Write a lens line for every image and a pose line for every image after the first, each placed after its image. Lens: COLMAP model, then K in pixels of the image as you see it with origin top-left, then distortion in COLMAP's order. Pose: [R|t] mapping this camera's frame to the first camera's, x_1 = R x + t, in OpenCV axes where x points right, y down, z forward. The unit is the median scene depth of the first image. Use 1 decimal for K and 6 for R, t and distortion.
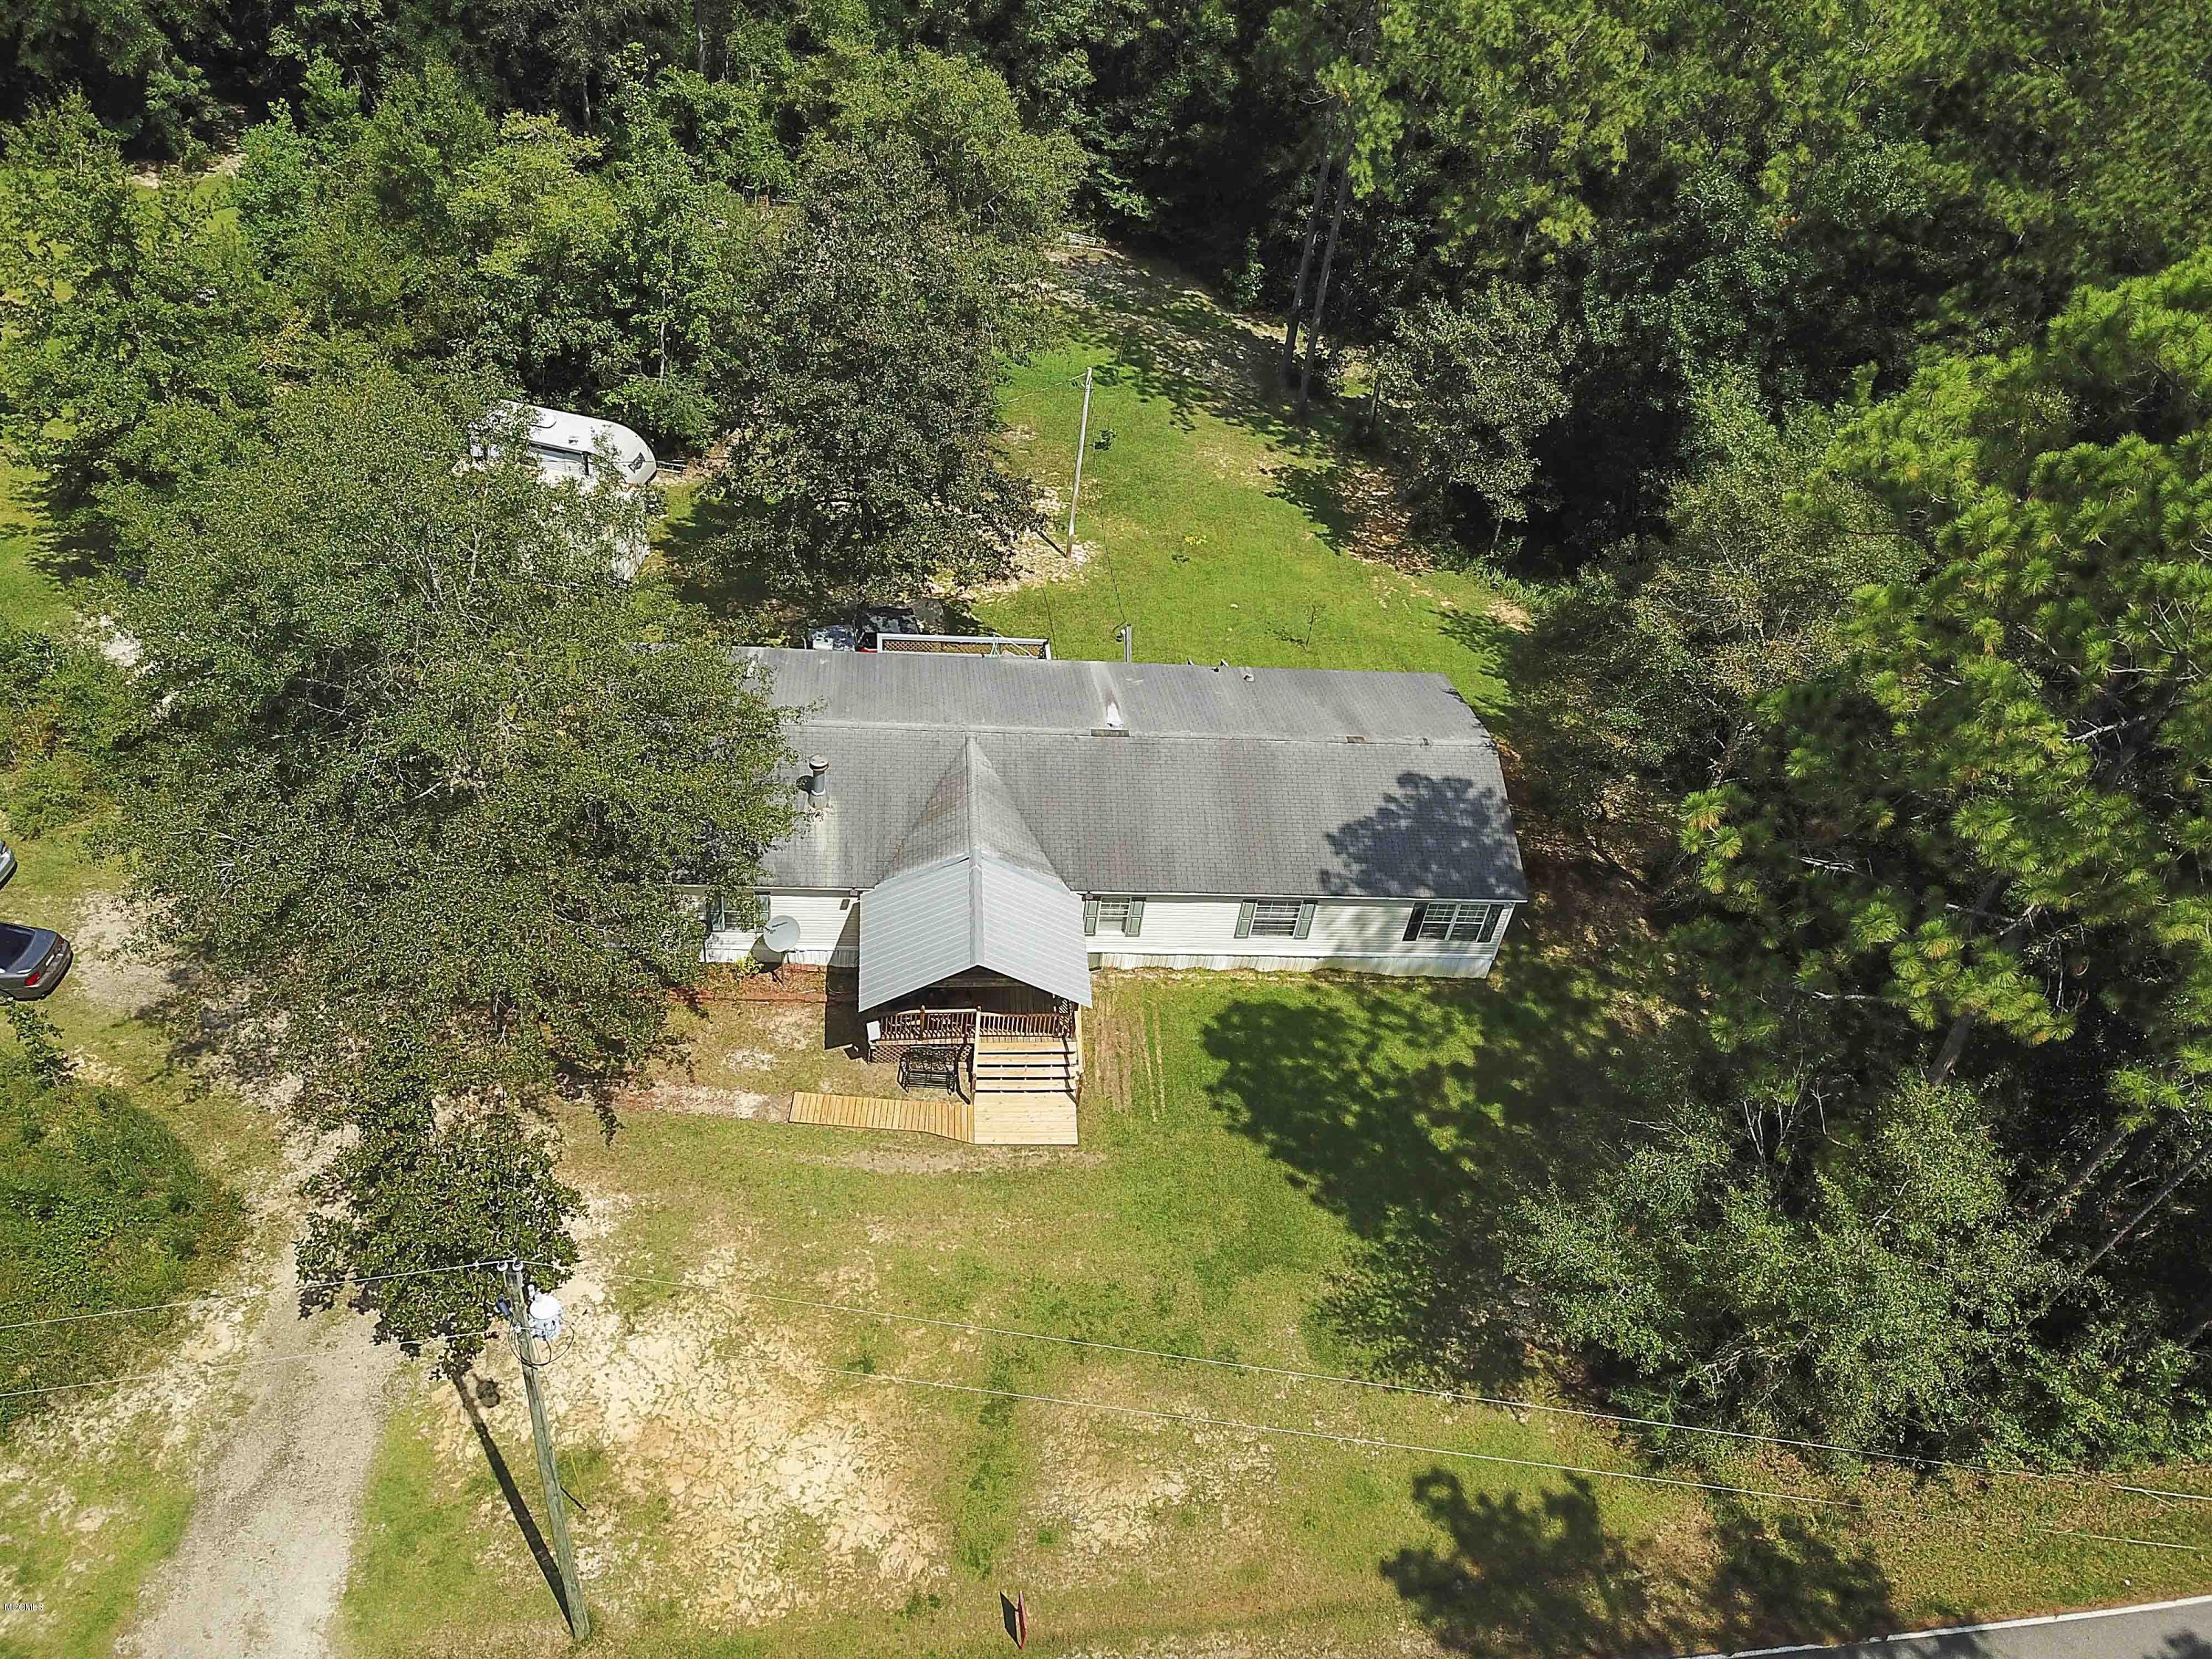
lens RADIAL K [[1657.5, 0, 1106.0], [0, 1657.5, 829.5], [0, 0, 1]] dist [0.071709, -0.003399]
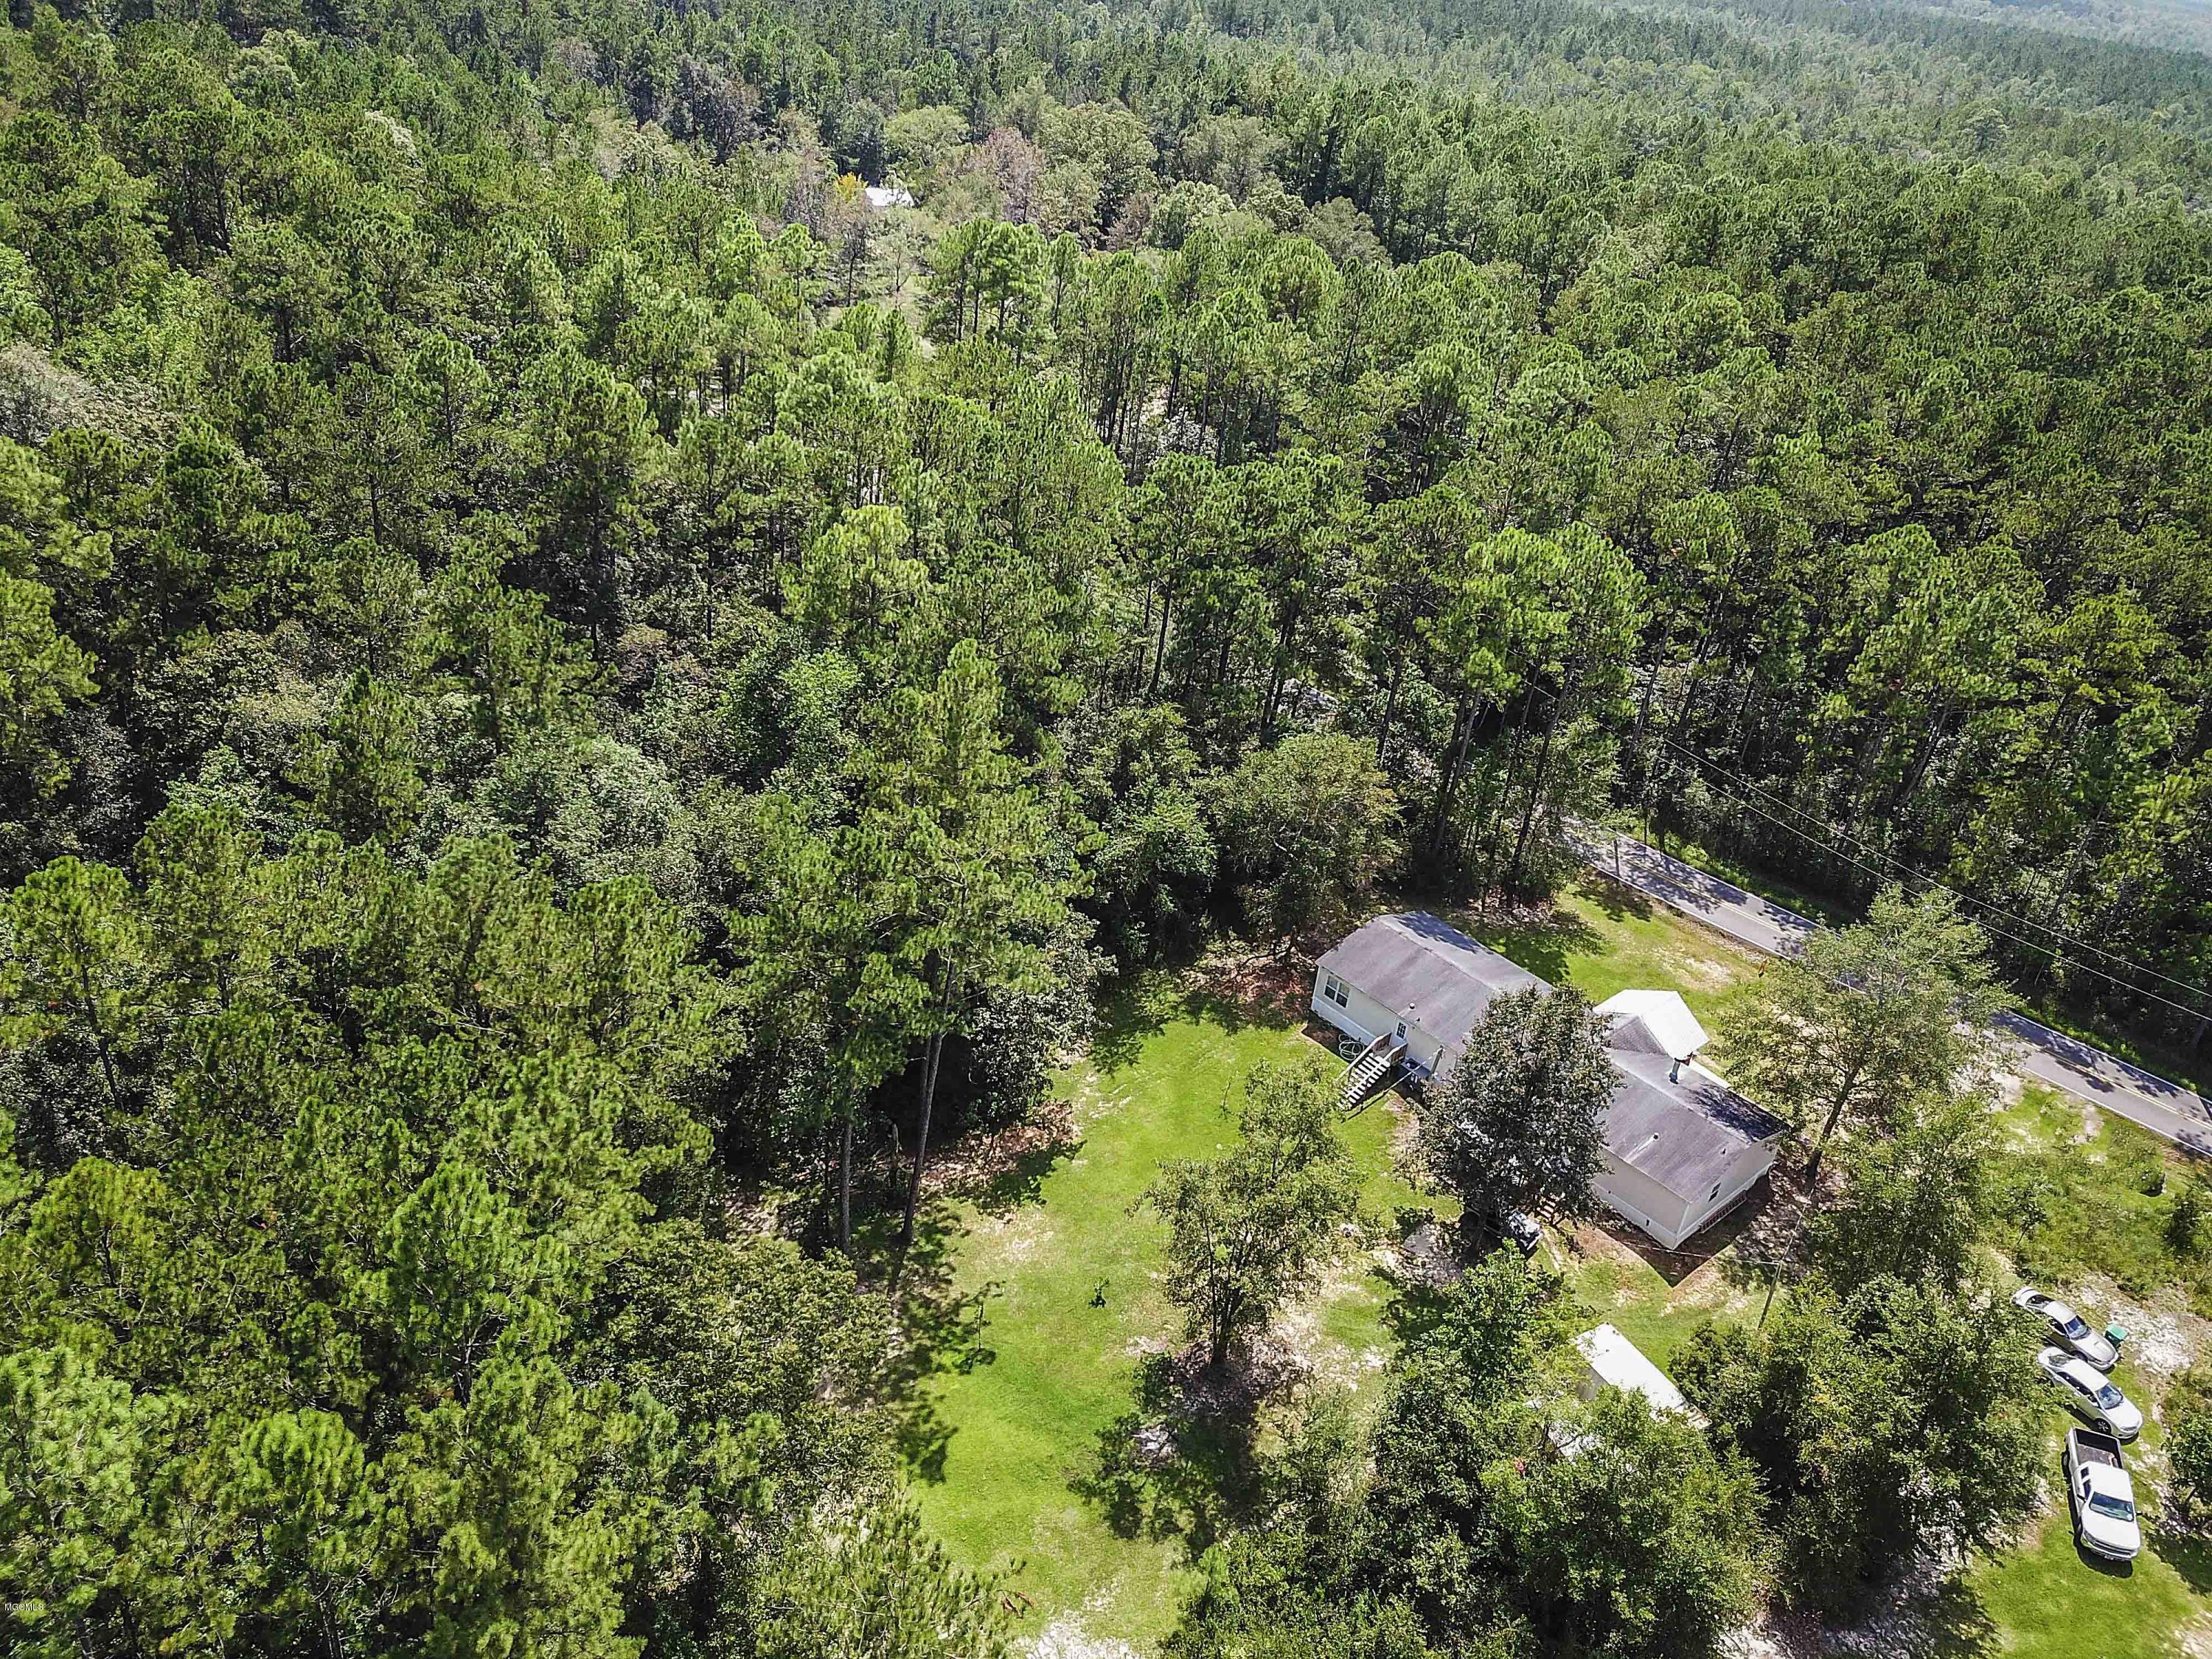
lens RADIAL K [[1718.9, 0, 1106.0], [0, 1718.9, 829.5], [0, 0, 1]] dist [0.054530, -0.003880]
pose [[-0.589921, -0.531509, 0.607858, -0.913455], [0.420443, 0.440504, 0.793211, -2.164986], [-0.689363, 0.723502, -0.036393, 1.368369]]
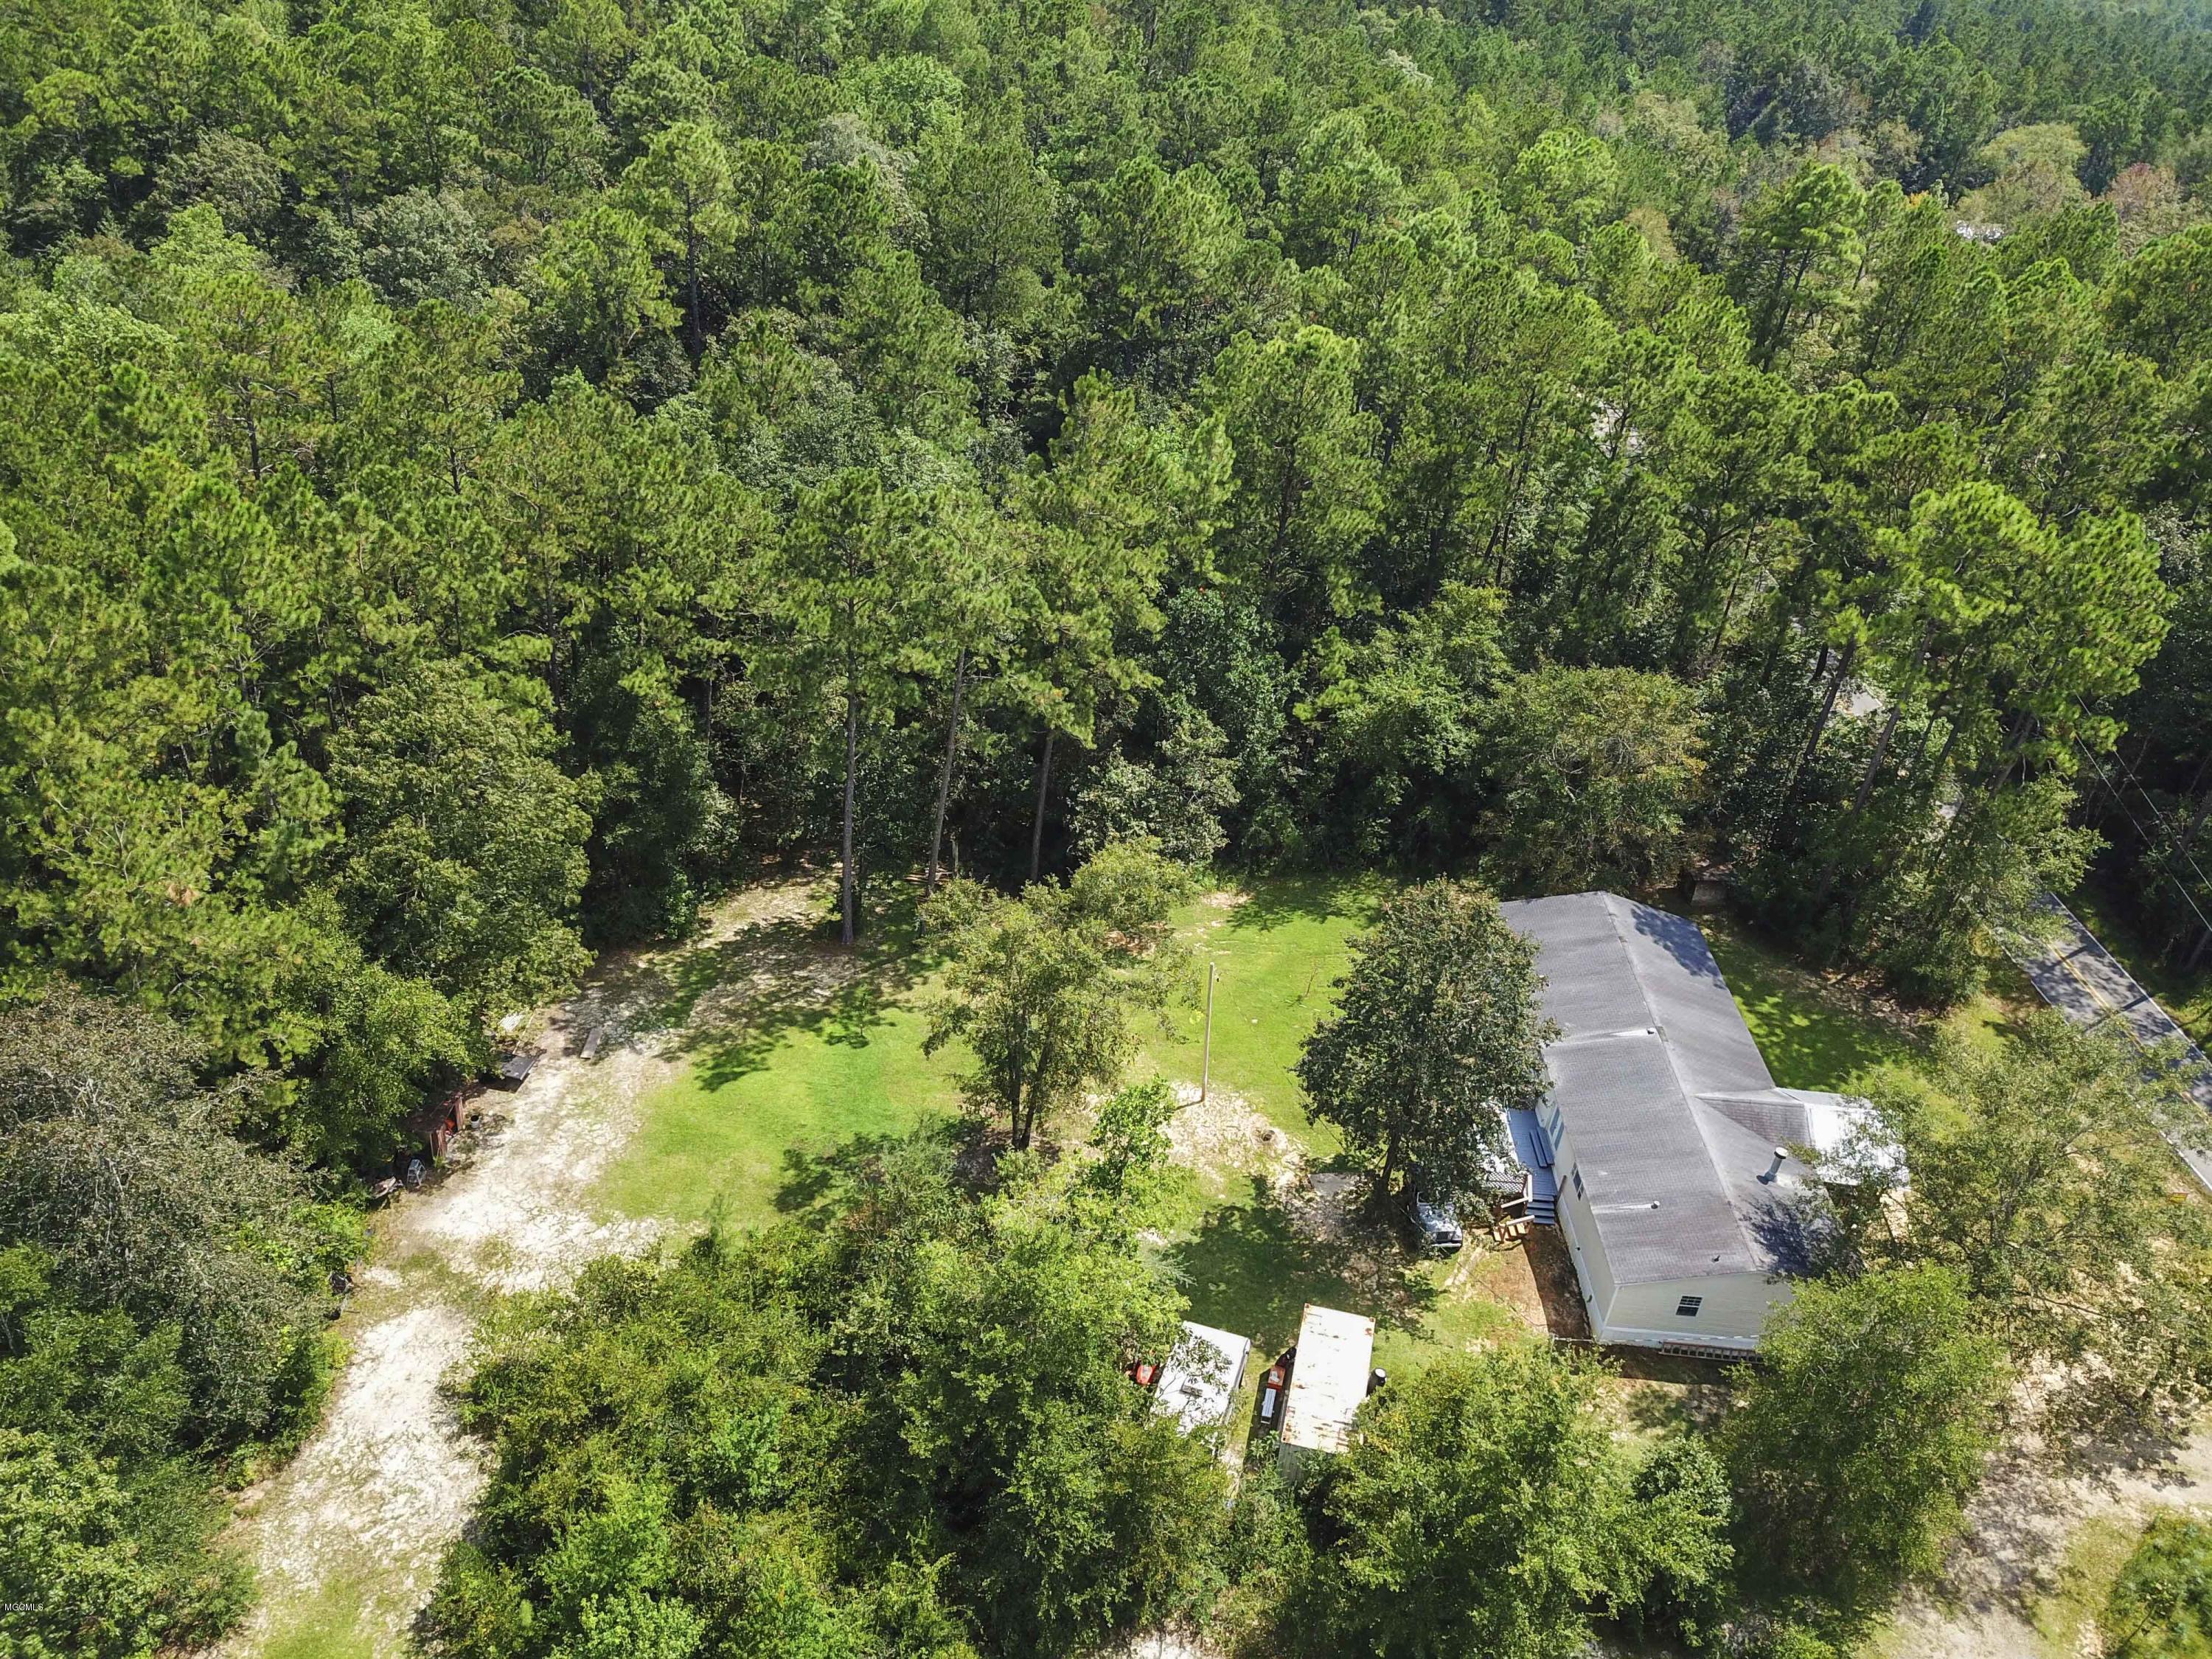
lens RADIAL K [[1718.9, 0, 1106.0], [0, 1718.9, 829.5], [0, 0, 1]] dist [0.054530, -0.003880]
pose [[0.101642, -0.599625, 0.793800, -1.315770], [0.593597, 0.676876, 0.435295, -1.291760], [-0.798318, 0.426953, 0.424734, 0.699234]]
